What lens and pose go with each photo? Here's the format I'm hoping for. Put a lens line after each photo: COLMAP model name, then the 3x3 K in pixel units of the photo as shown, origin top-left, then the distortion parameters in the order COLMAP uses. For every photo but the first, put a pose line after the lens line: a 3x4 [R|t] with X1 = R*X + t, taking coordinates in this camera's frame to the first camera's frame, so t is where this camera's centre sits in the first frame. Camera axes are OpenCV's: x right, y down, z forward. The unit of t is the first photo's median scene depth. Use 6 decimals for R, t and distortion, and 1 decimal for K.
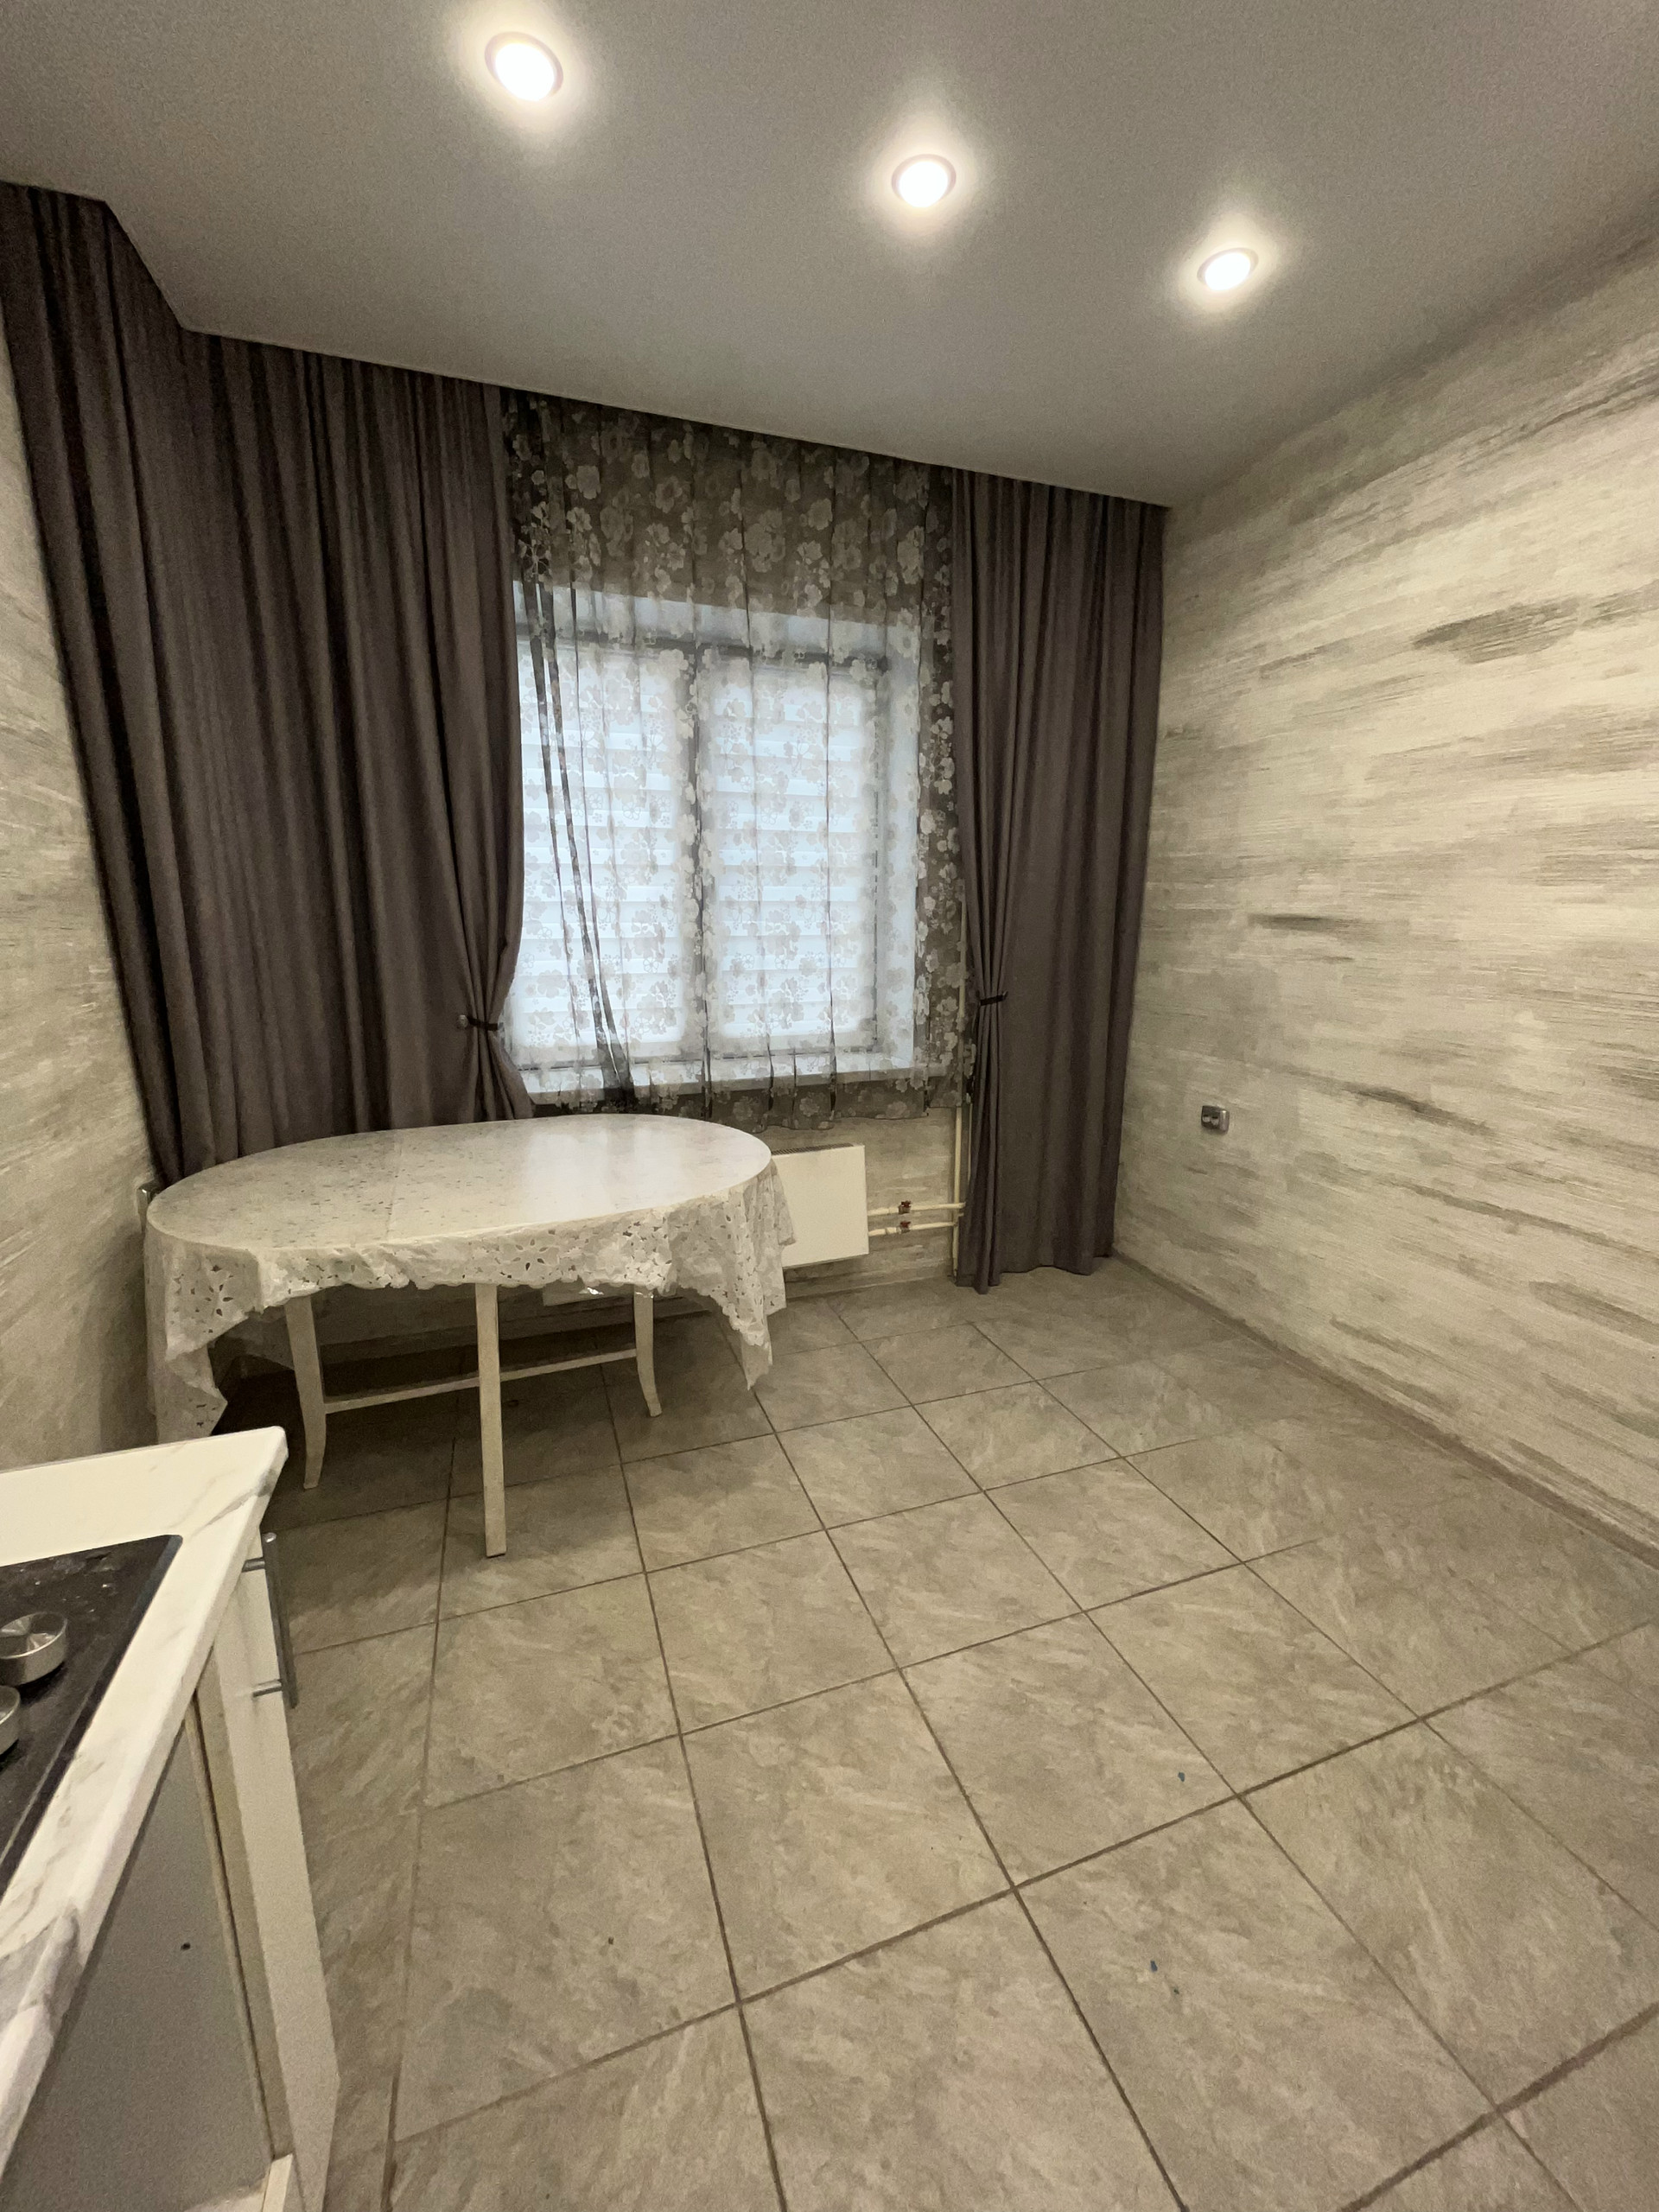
lens RADIAL K [[891.8, 0, 830.5], [0, 891.8, 1098.6], [0, 0, 1]] dist [-0.004015, -0.000260]
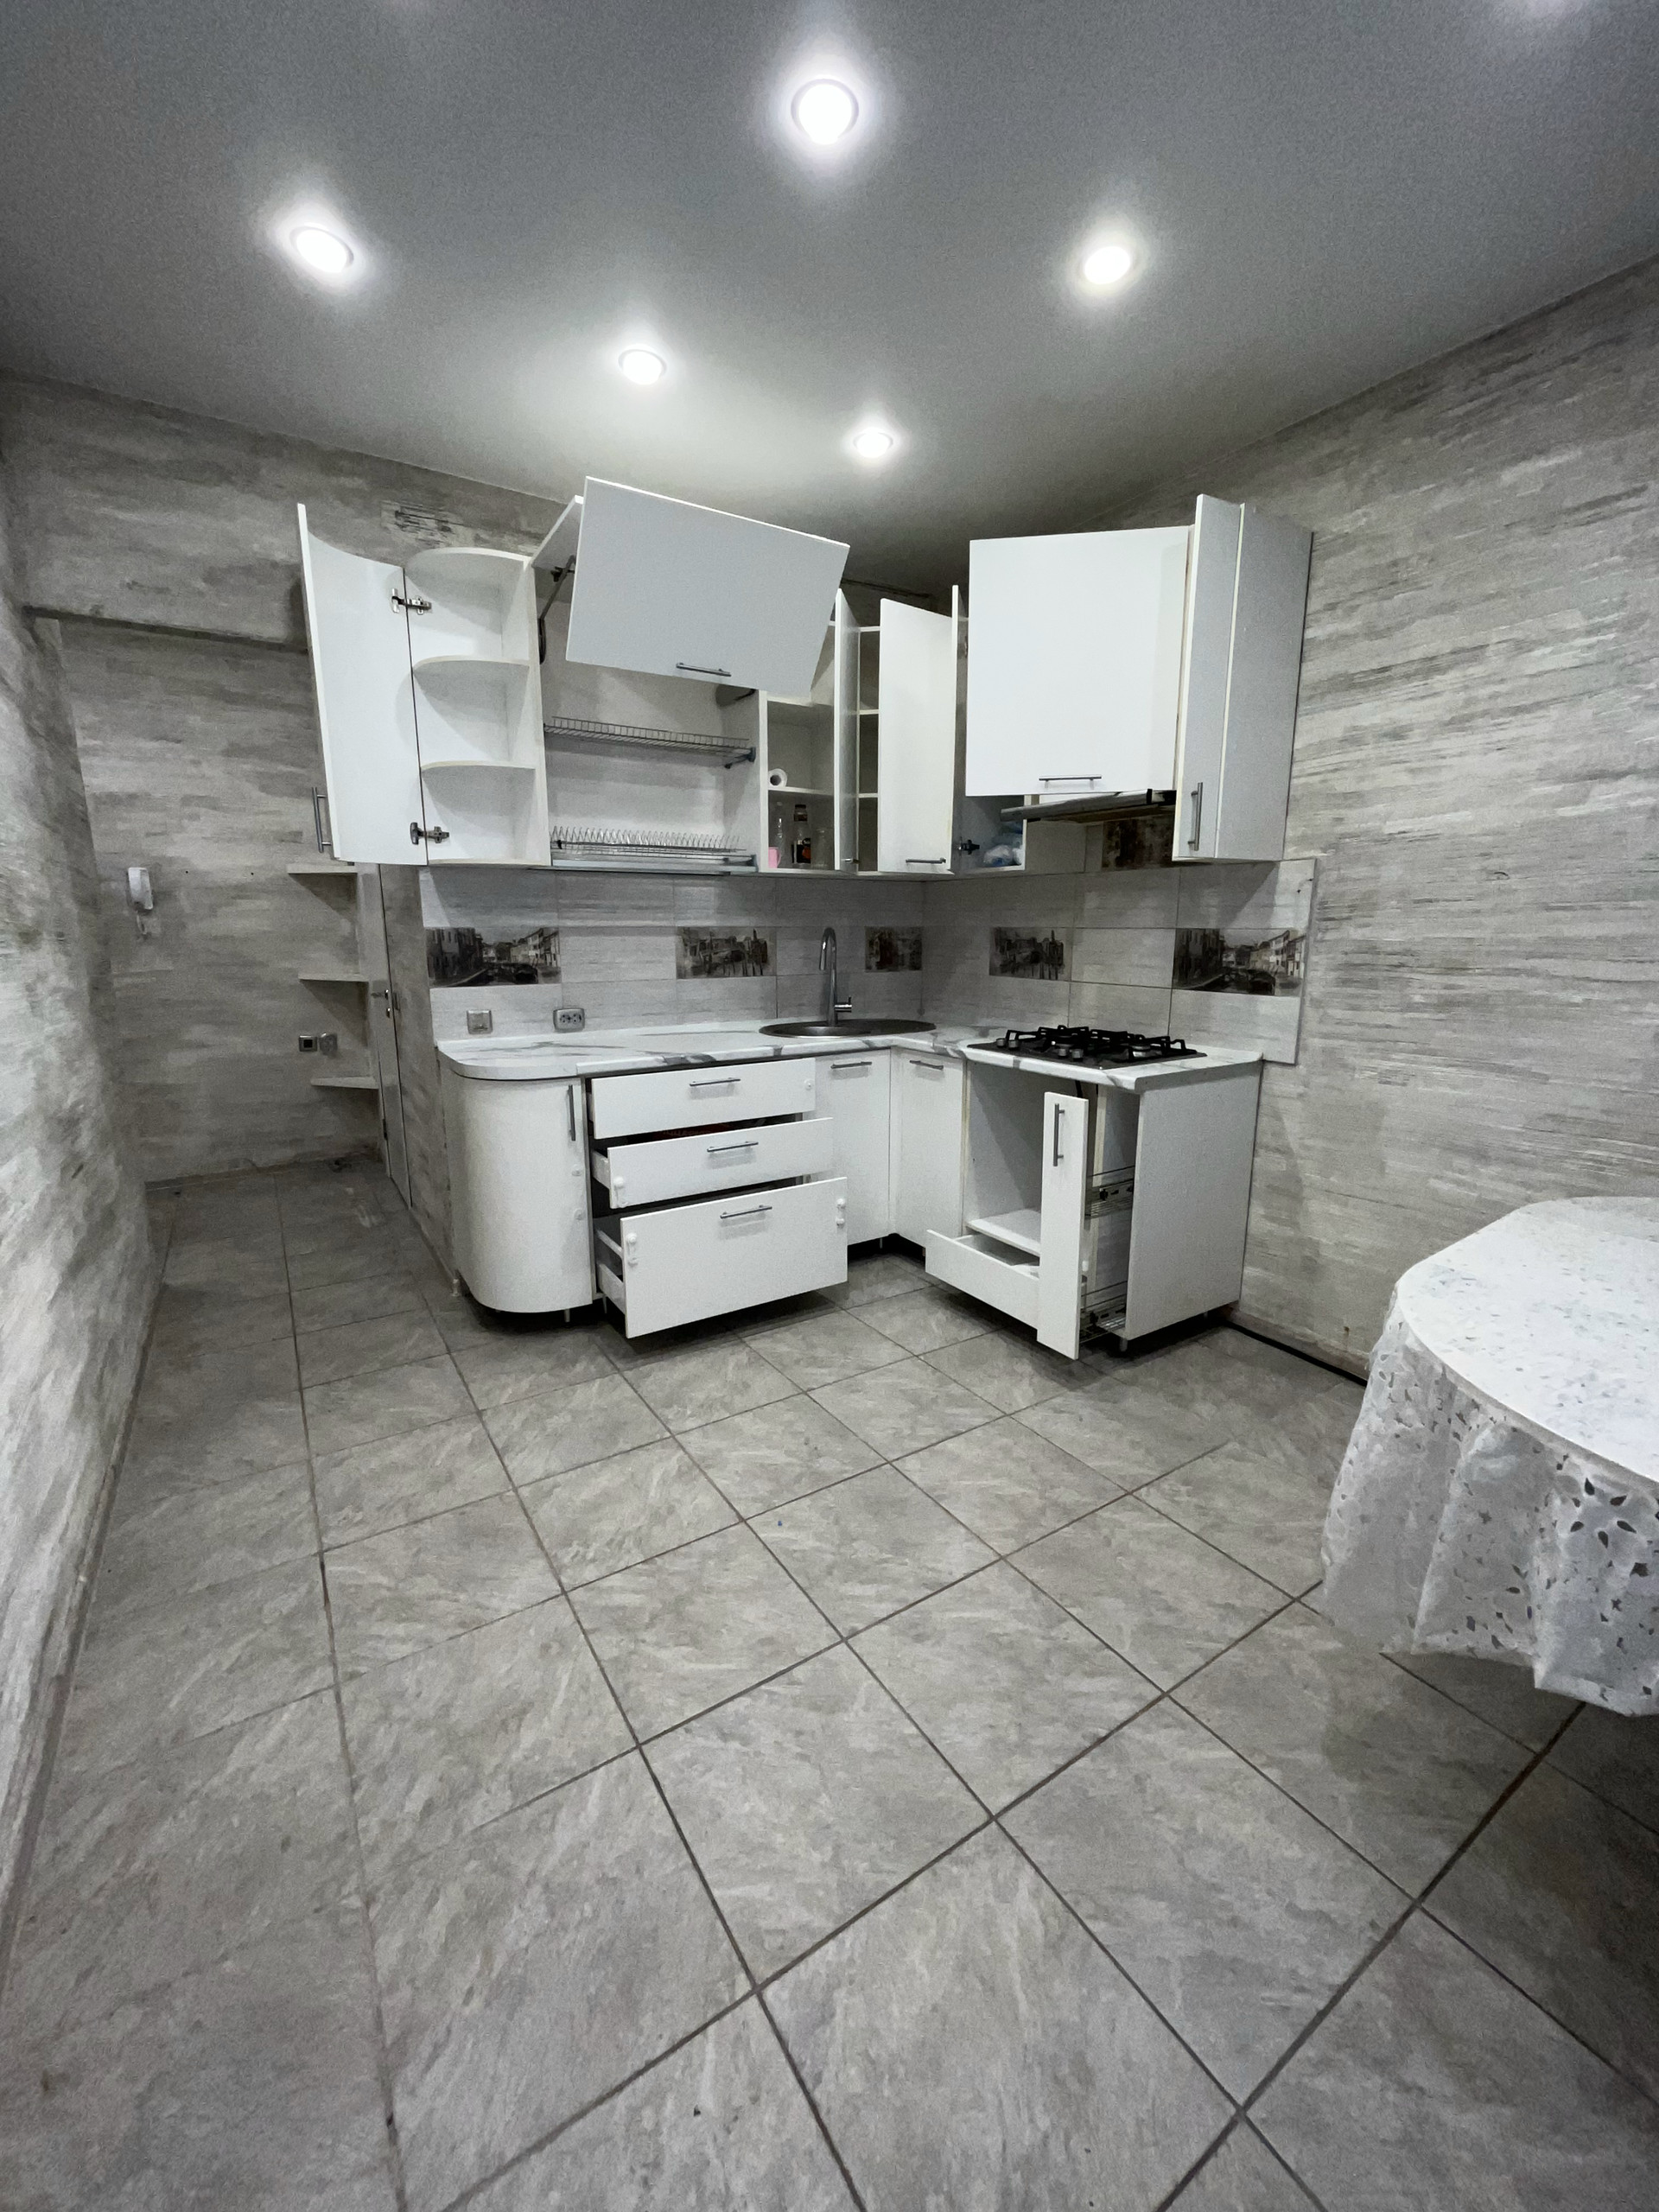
lens RADIAL K [[891.8, 0, 828.2], [0, 891.8, 1101.9], [0, 0, 1]] dist [-0.004015, -0.000260]
pose [[-0.974852, 0.043172, -0.218633, 0.487953], [-0.046528, 0.920006, 0.389131, -0.314496], [0.217943, 0.389518, -0.894861, 1.638415]]
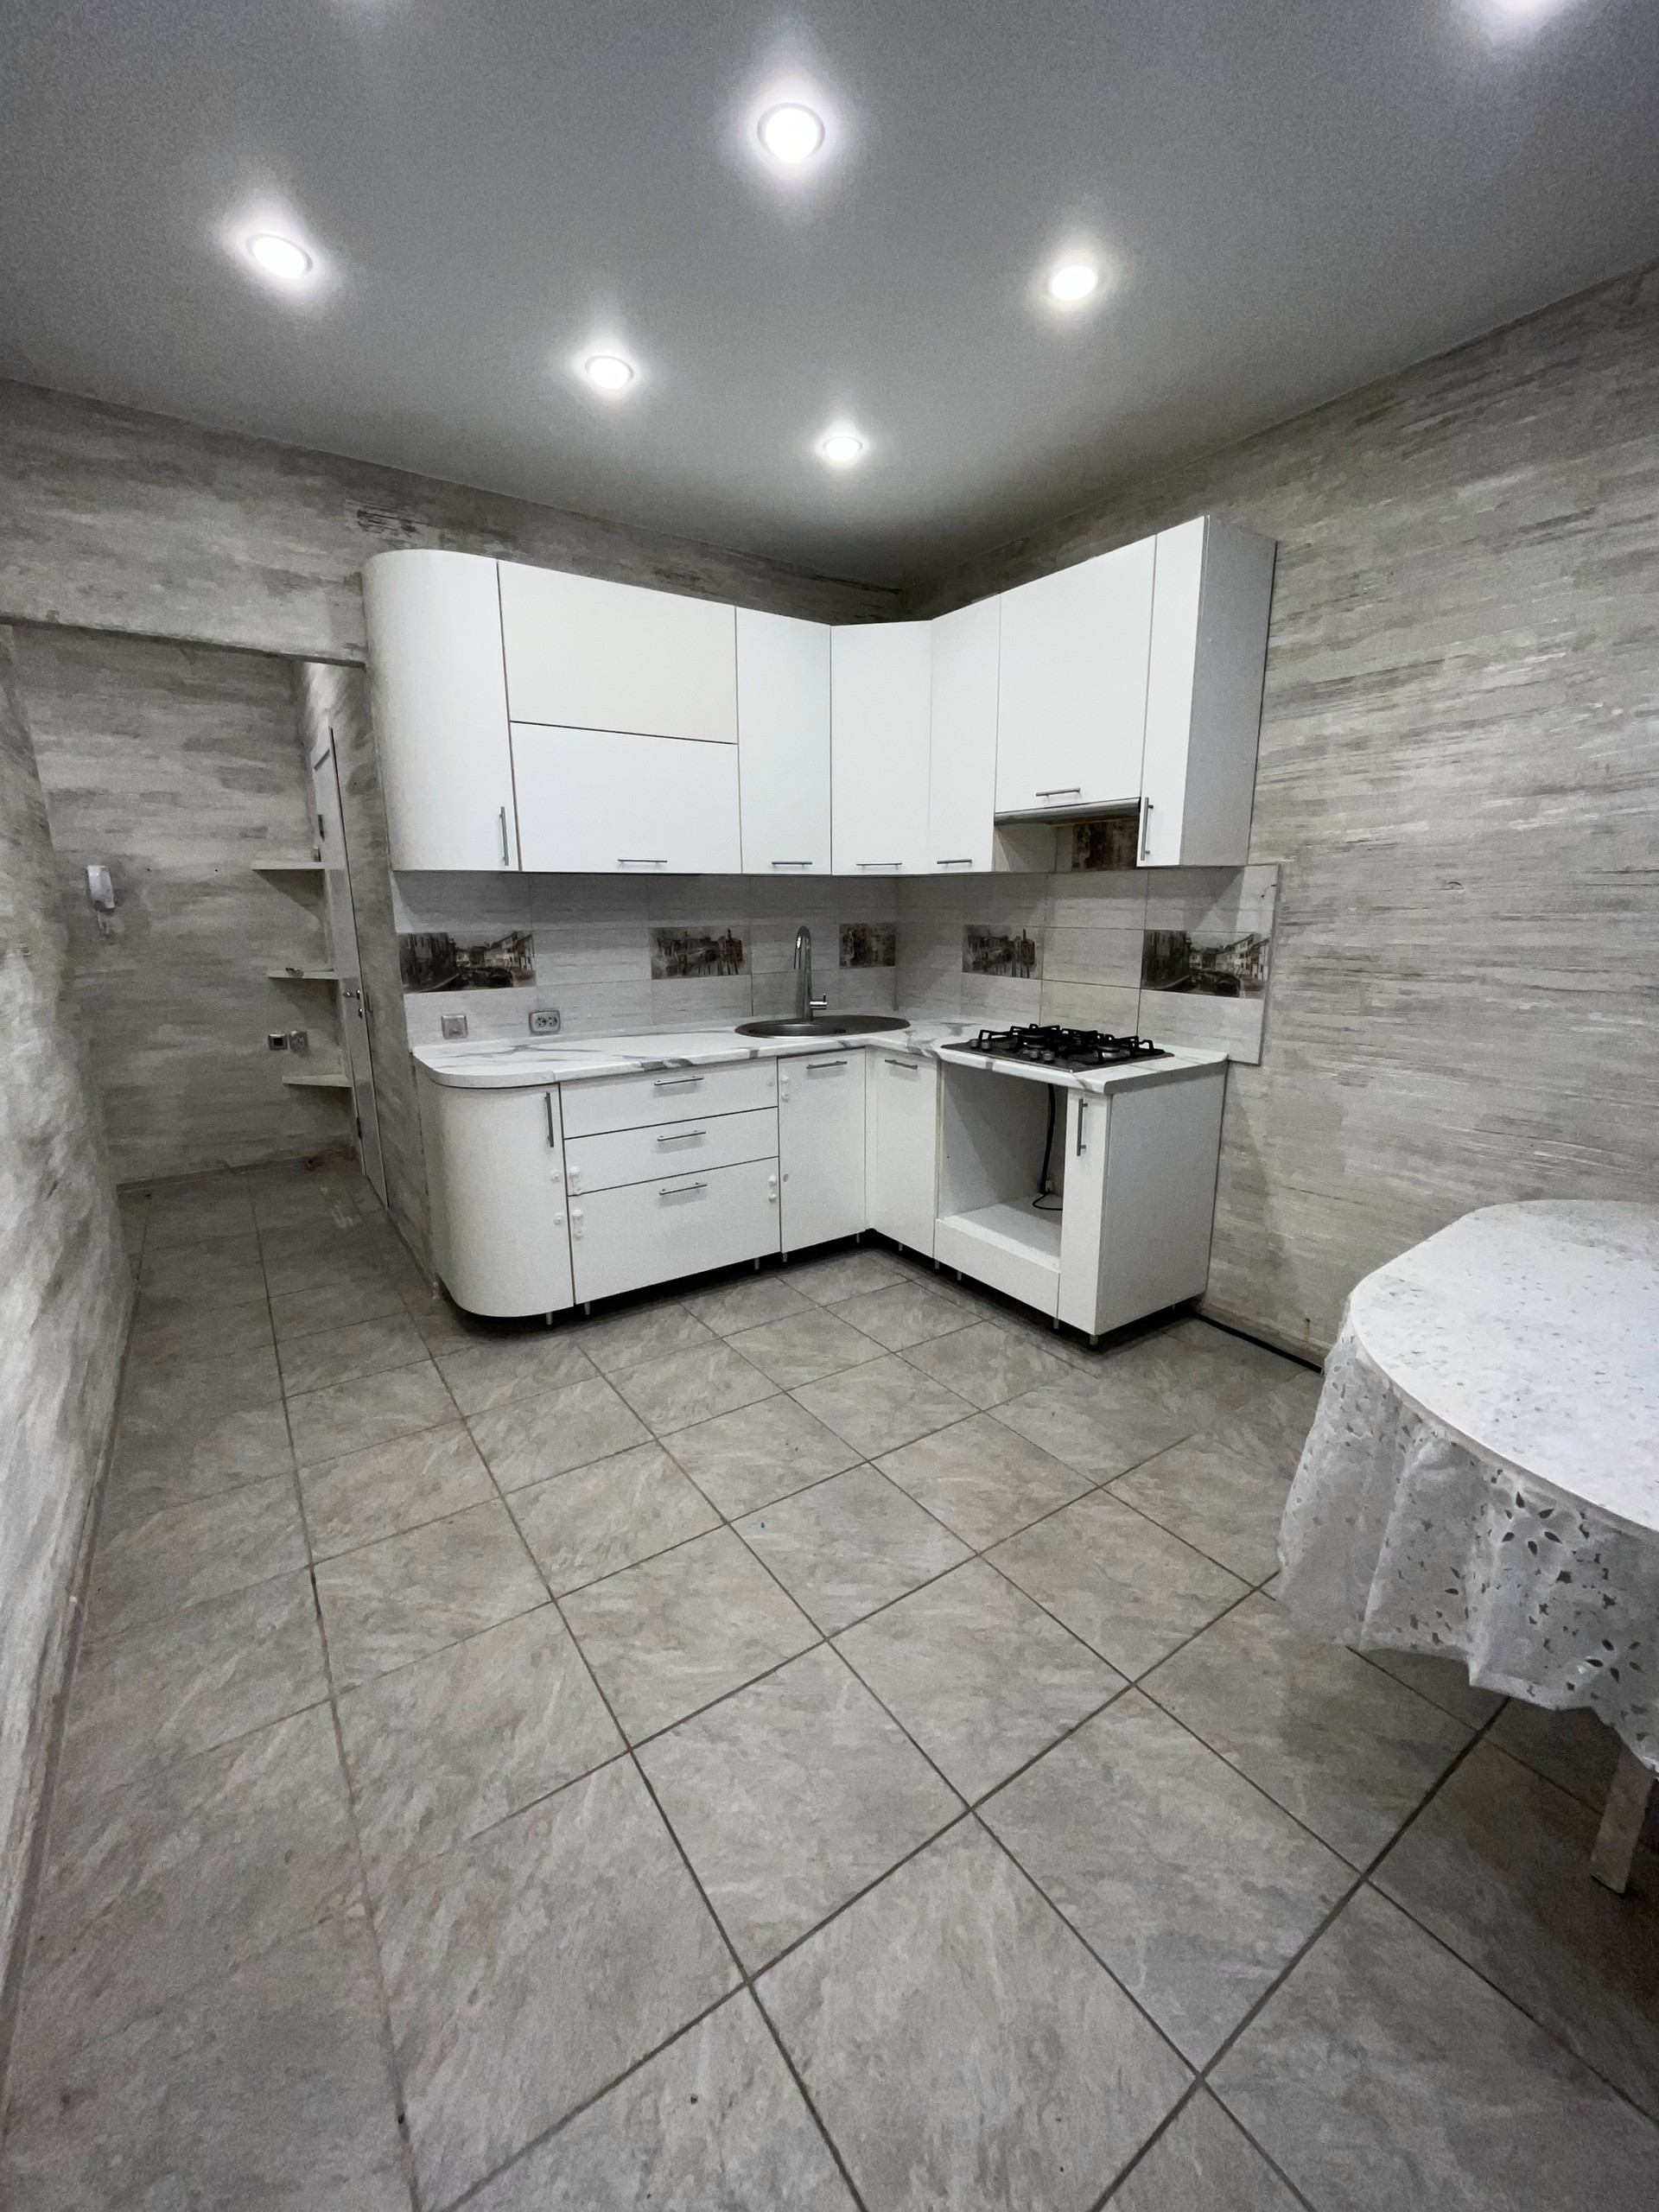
lens RADIAL K [[891.8, 0, 828.1], [0, 891.8, 1101.9], [0, 0, 1]] dist [-0.004015, -0.000260]
pose [[-0.967928, 0.059382, -0.244111, 0.492177], [-0.047637, 0.910655, 0.410412, -0.364613], [0.246672, 0.408878, -0.878619, 1.639025]]
